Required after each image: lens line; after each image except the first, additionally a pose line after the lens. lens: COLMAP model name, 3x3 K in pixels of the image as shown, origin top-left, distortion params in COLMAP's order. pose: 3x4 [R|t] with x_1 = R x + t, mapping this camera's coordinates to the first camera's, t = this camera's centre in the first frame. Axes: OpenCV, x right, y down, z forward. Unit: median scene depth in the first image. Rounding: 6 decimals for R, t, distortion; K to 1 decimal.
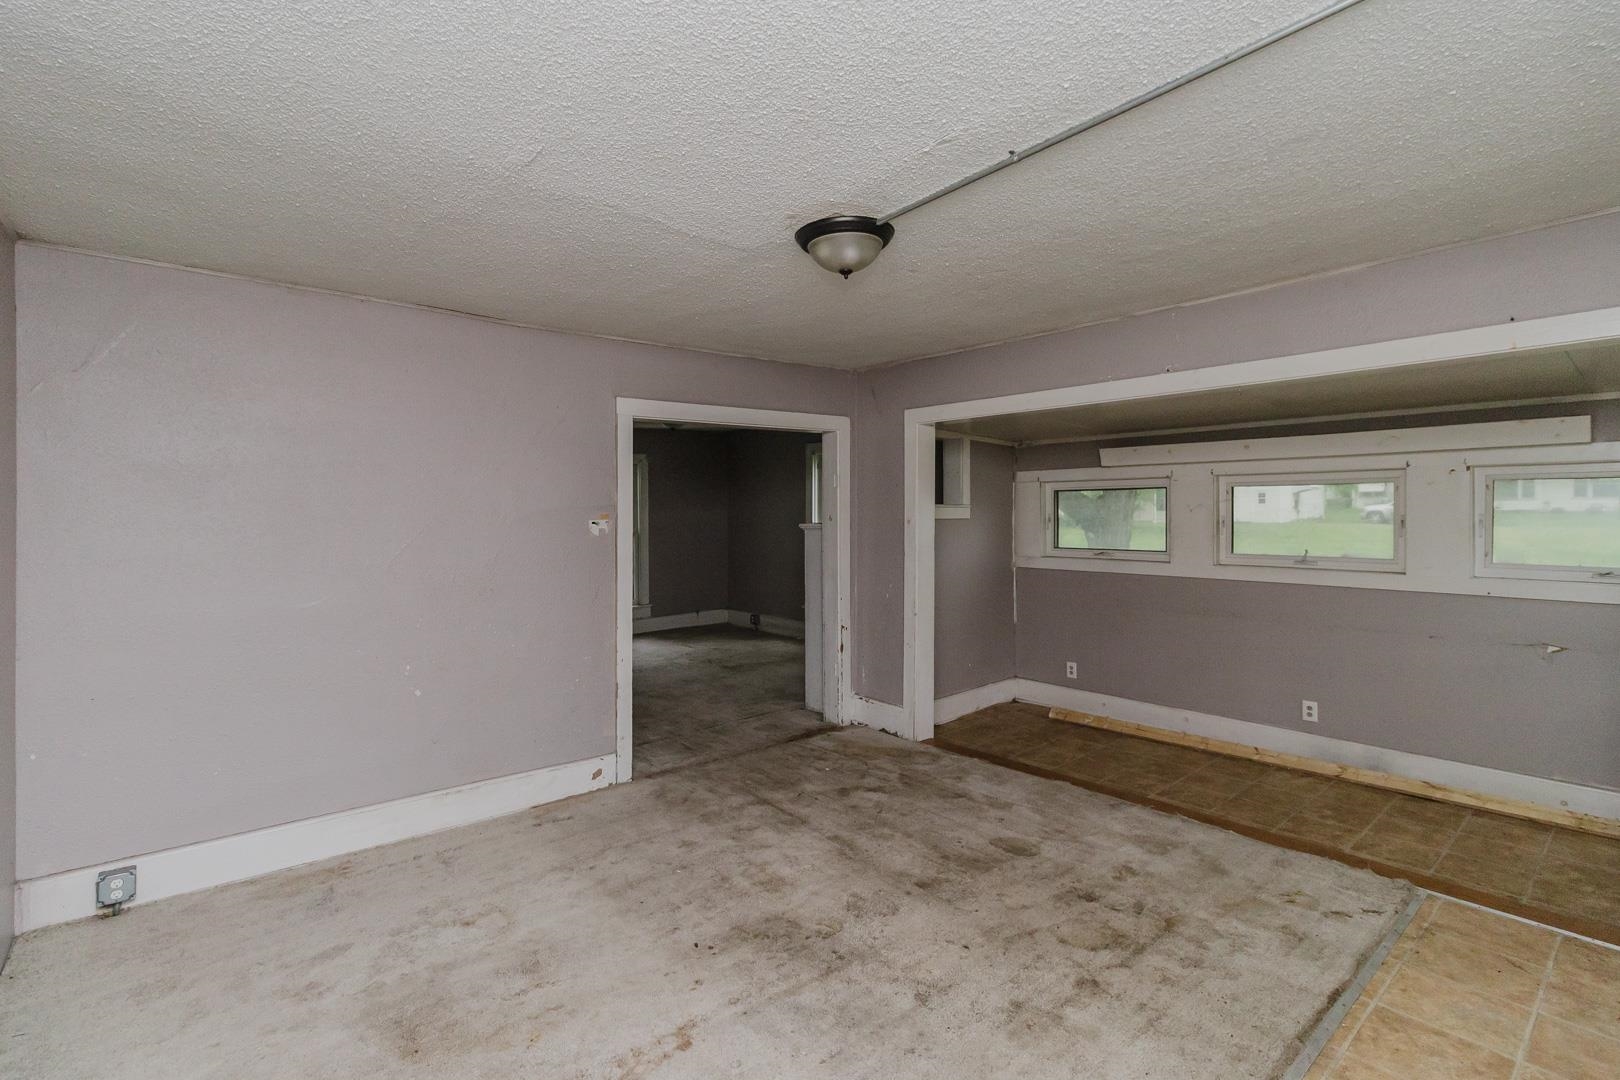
lens RADIAL K [[759.3, 0, 798.6], [0, 759.3, 510.3], [0, 0, 1]] dist [0.001184, -0.000082]
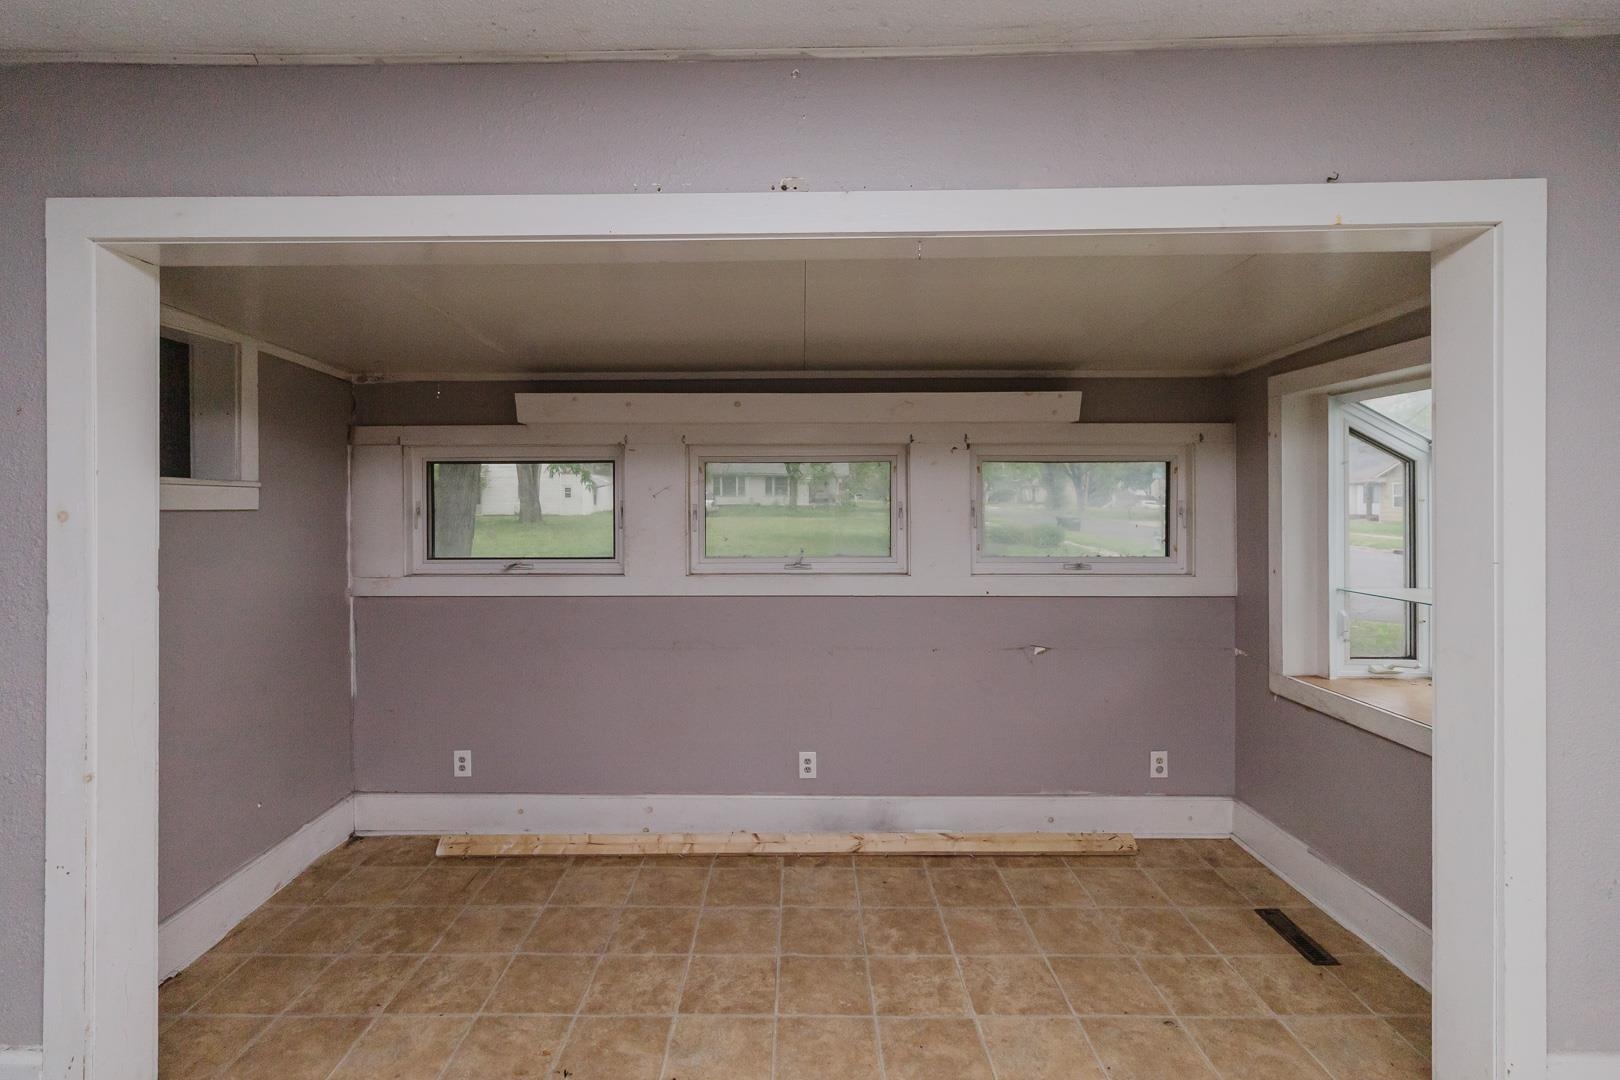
lens RADIAL K [[759.3, 0, 798.6], [0, 759.3, 510.3], [0, 0, 1]] dist [0.001184, -0.000082]
pose [[0.653882, -0.003833, 0.756587, 0.118348], [-0.002413, 0.999972, 0.007151, 0.010142], [-0.756593, -0.006501, 0.653854, 0.595721]]
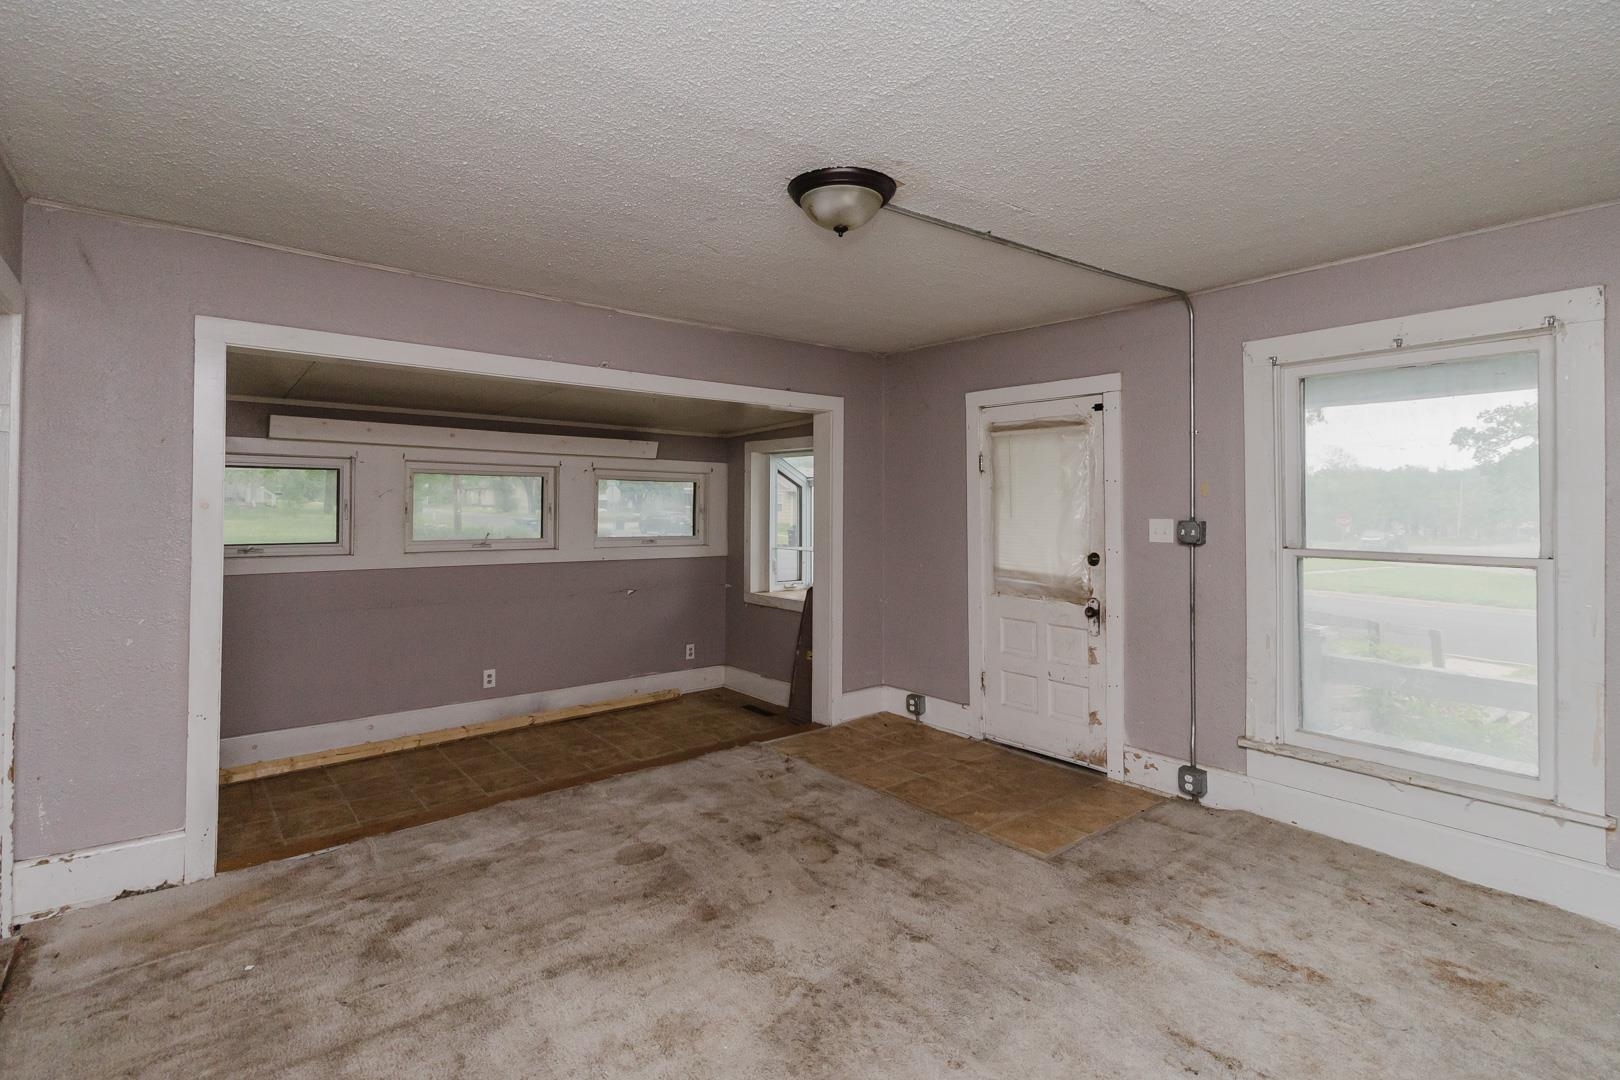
lens RADIAL K [[761.3, 0, 787.4], [0, 761.3, 493.7], [0, 0, 1]] dist [0.003289, 0.000115]
pose [[0.020141, 0.023940, 0.999510, -0.503573], [-0.010330, 0.999665, -0.023736, 0.017846], [-0.999744, -0.009847, 0.020381, 0.622369]]
